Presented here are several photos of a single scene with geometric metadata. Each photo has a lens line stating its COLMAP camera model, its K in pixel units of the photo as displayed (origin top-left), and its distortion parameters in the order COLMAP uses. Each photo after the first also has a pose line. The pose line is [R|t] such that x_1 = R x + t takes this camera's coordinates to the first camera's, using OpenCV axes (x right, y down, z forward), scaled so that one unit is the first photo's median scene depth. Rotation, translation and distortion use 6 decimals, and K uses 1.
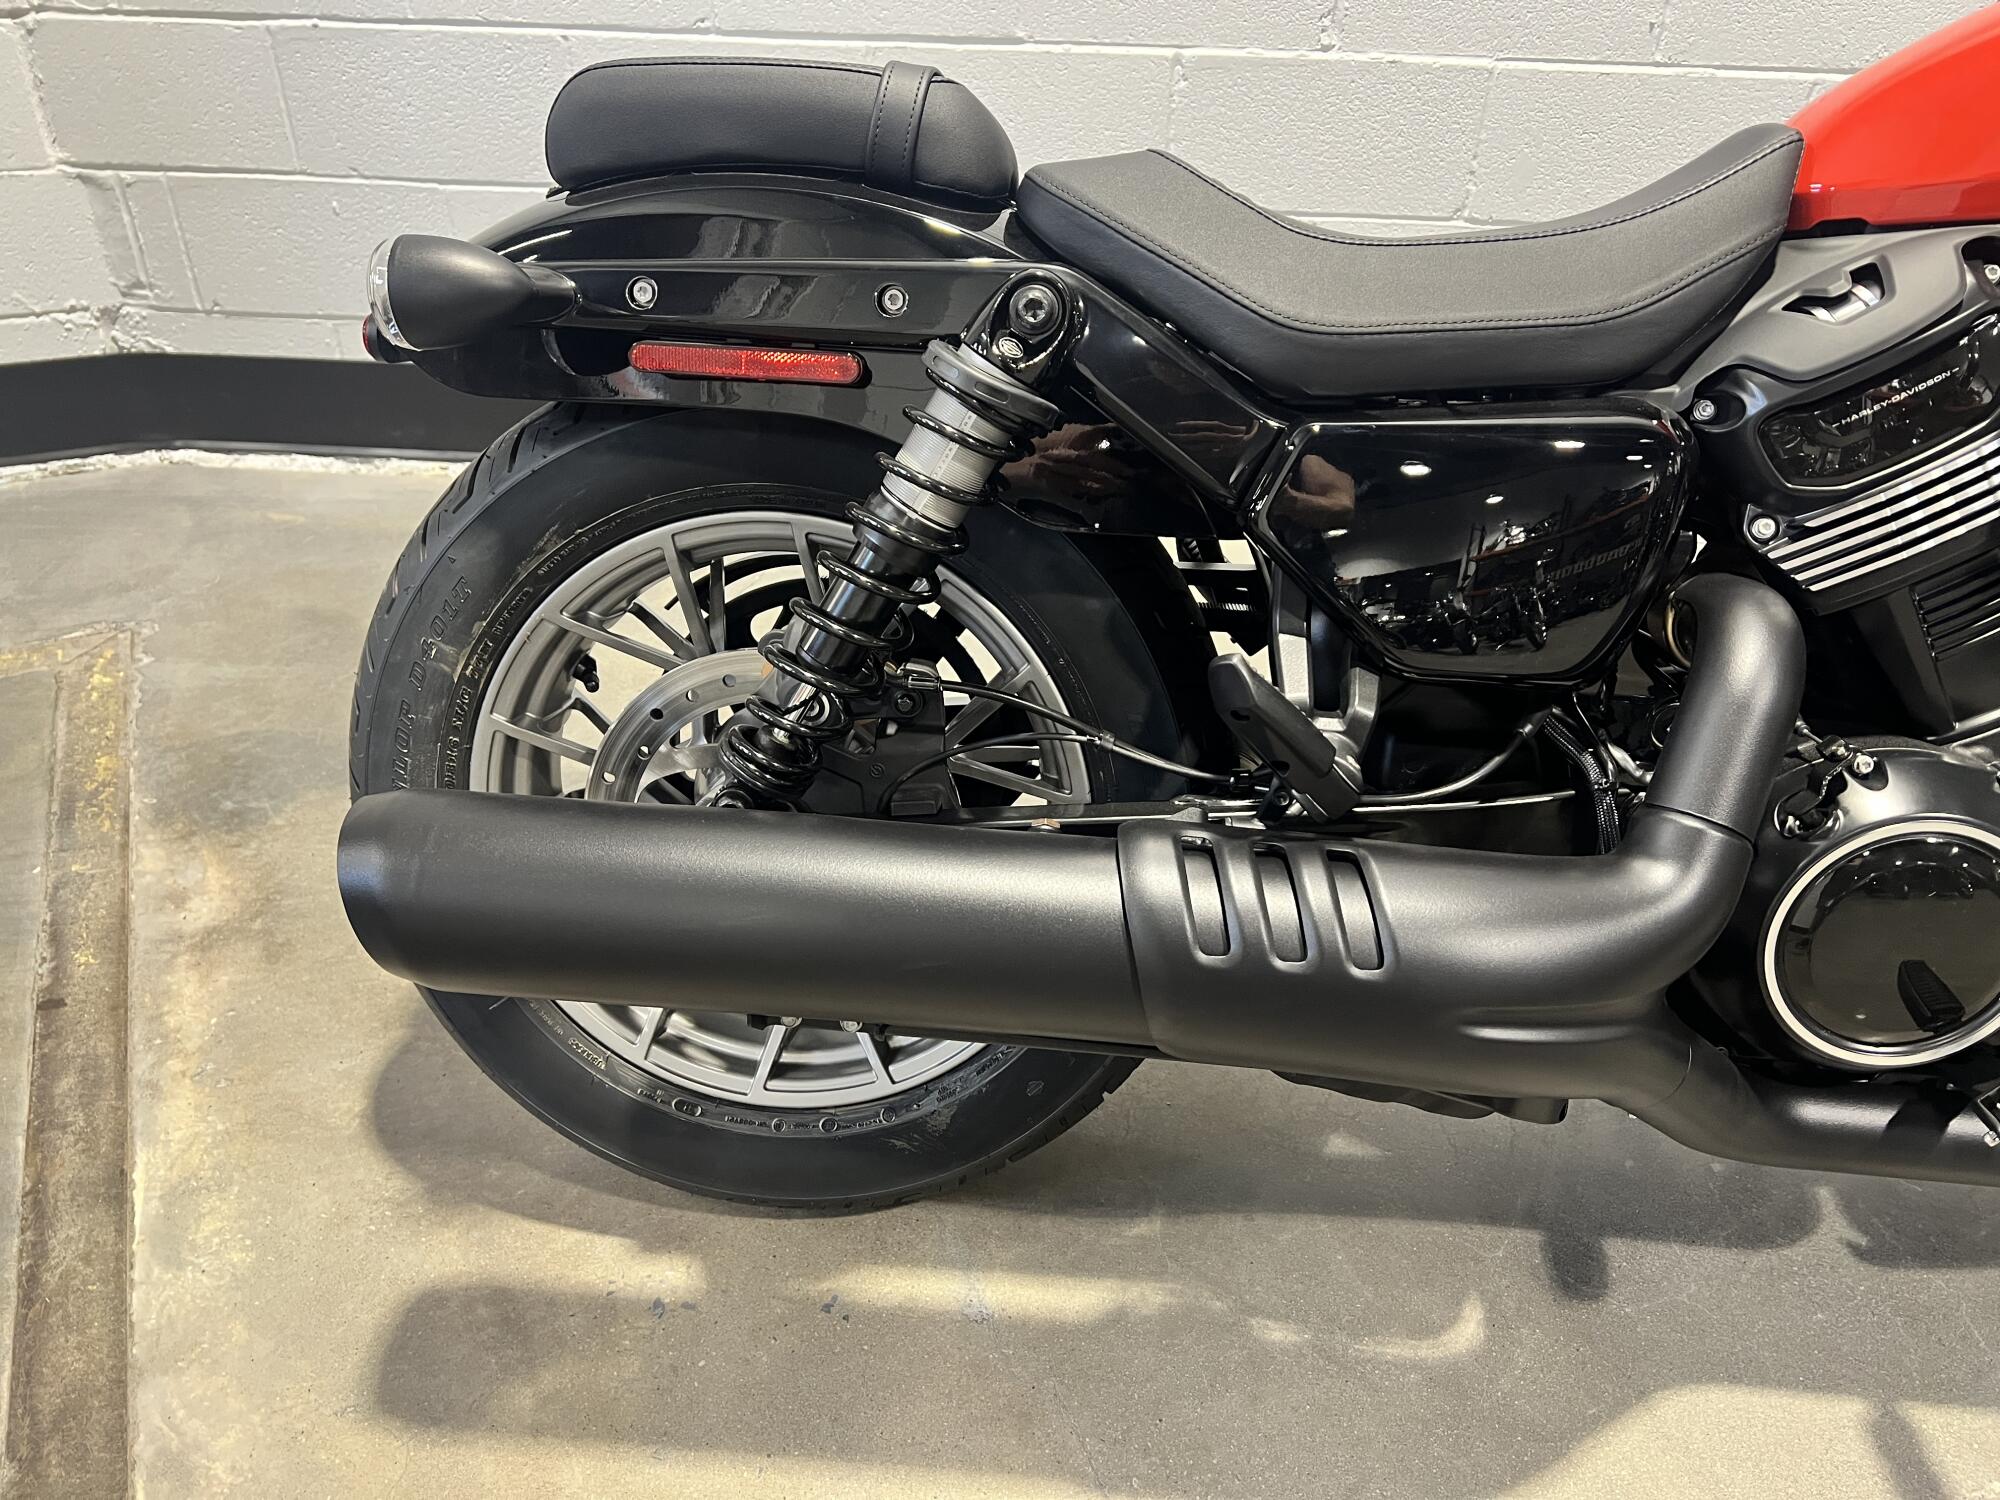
lens RADIAL K [[1519.5, 0, 1000.0], [0, 1519.5, 750.0], [0, 0, 1]] dist [0.042135, -0.041249]
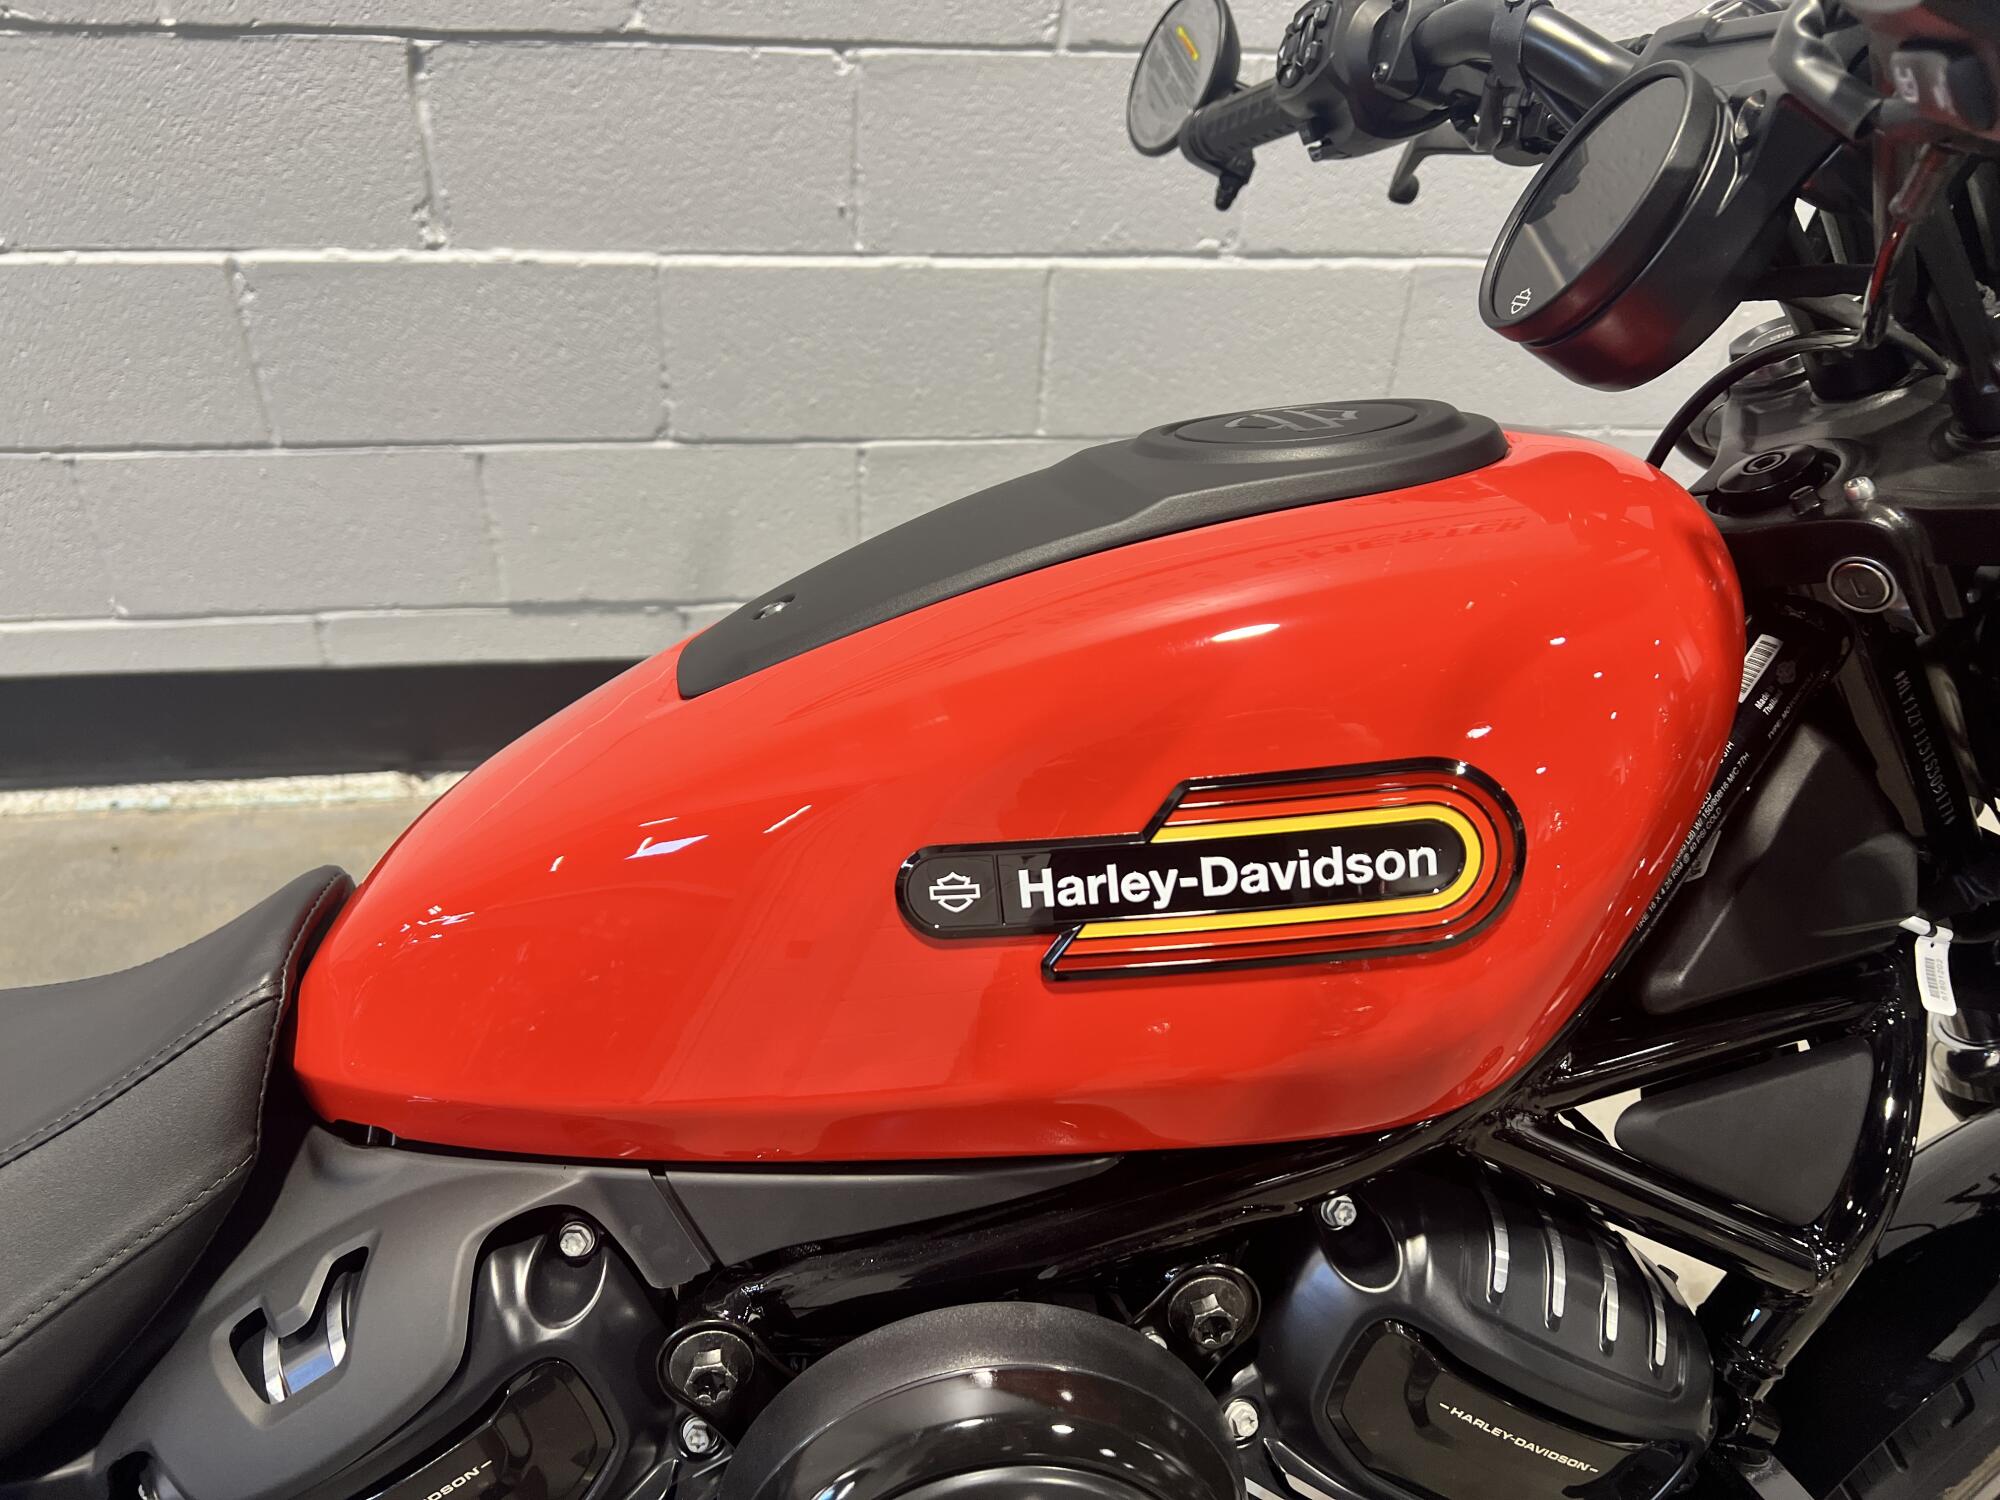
lens RADIAL K [[1567.9, 0, 1000.0], [0, 1567.9, 750.0], [0, 0, 1]] dist [0.050609, -0.067610]
pose [[0.975722, -0.109888, 0.189451, 0.578540], [0.101158, 0.993339, 0.055184, -0.416821], [-0.194253, -0.034680, 0.980338, 0.309324]]
